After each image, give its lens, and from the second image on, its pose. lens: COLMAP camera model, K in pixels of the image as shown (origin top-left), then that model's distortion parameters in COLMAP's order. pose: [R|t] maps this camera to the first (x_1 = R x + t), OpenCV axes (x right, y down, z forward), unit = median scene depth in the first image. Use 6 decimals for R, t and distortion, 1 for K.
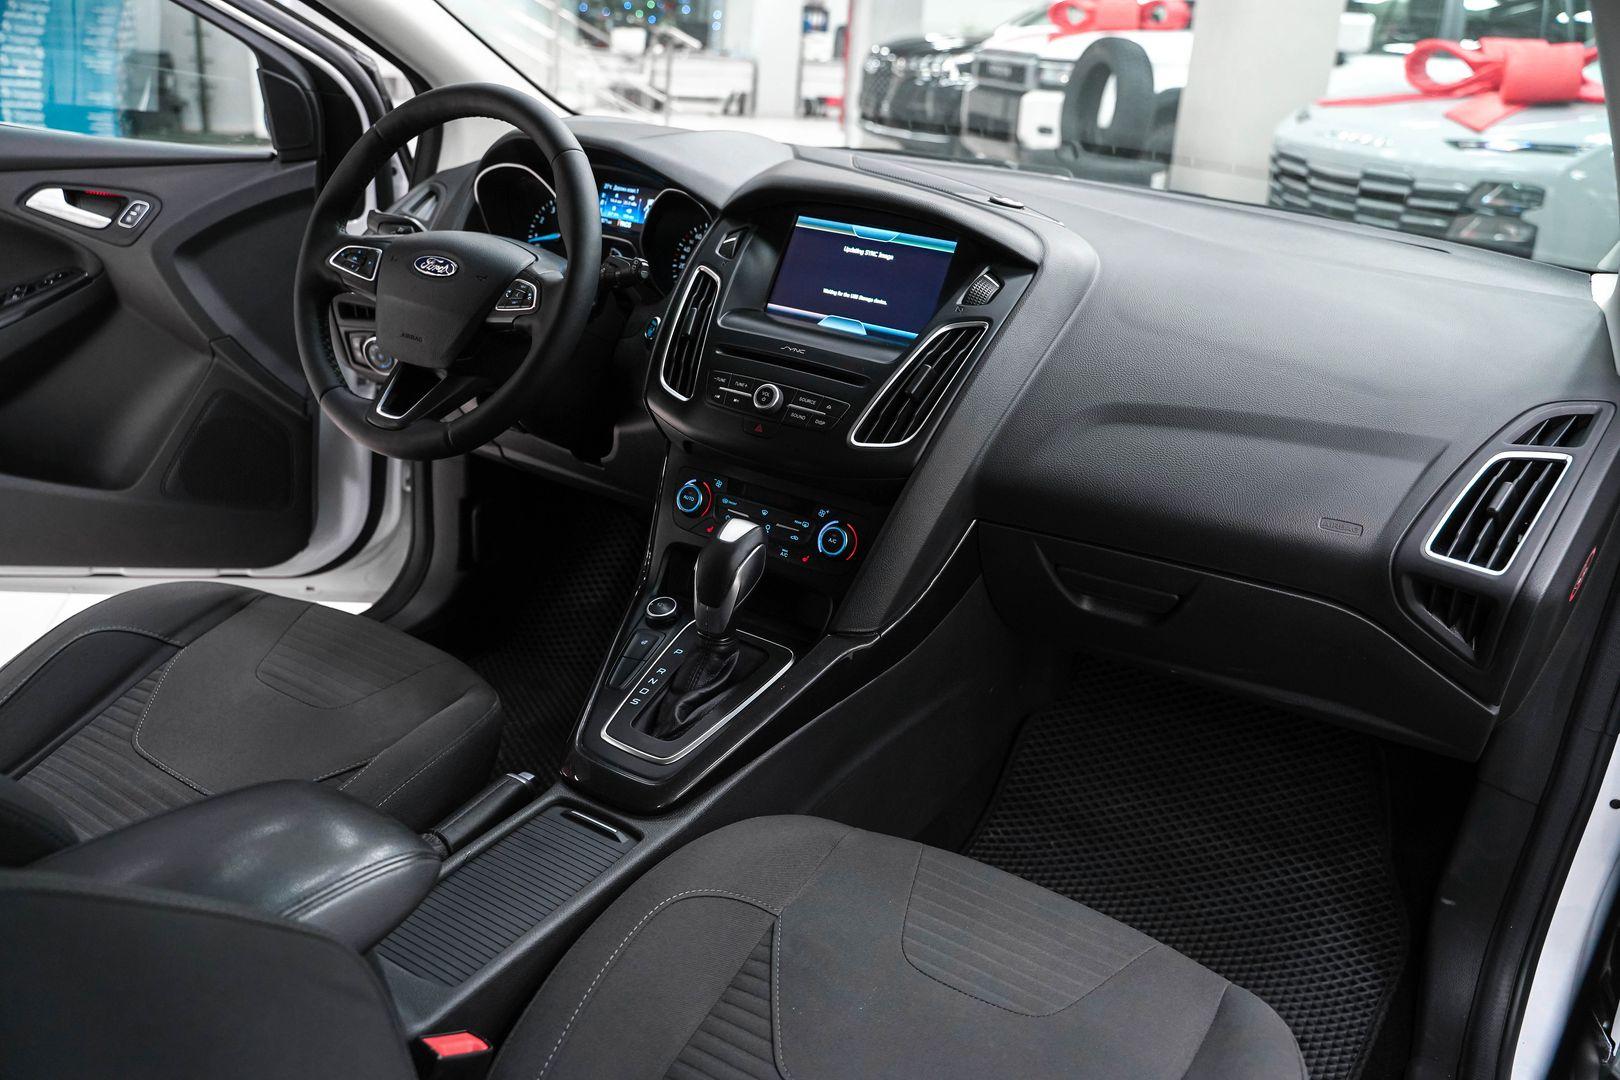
lens RADIAL K [[1310.1, 0, 810.0], [0, 1310.1, 540.0], [0, 0, 1]] dist [-0.121119, 0.101888]
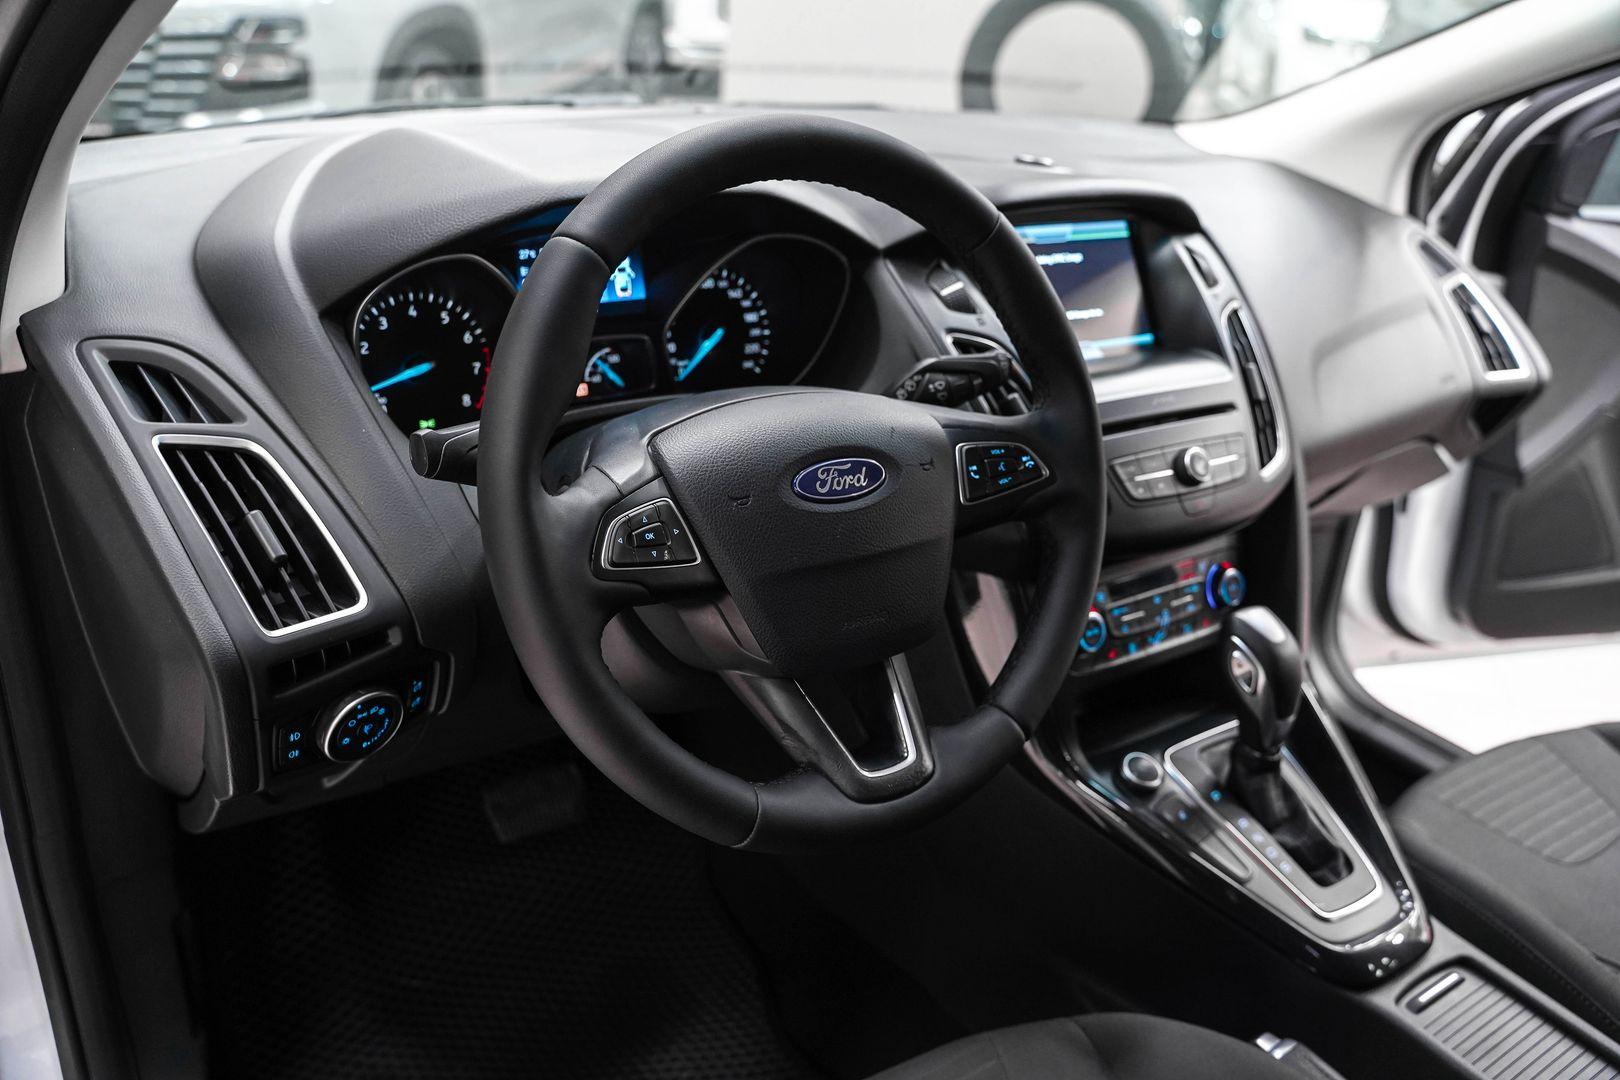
lens RADIAL K [[1310.1, 0, 810.0], [0, 1310.1, 540.0], [0, 0, 1]] dist [-0.121119, 0.101888]
pose [[0.407135, -0.421370, 0.810363, -0.625265], [0.300066, 0.899686, 0.317059, -0.307697], [-0.862671, 0.114077, 0.492732, 0.639828]]
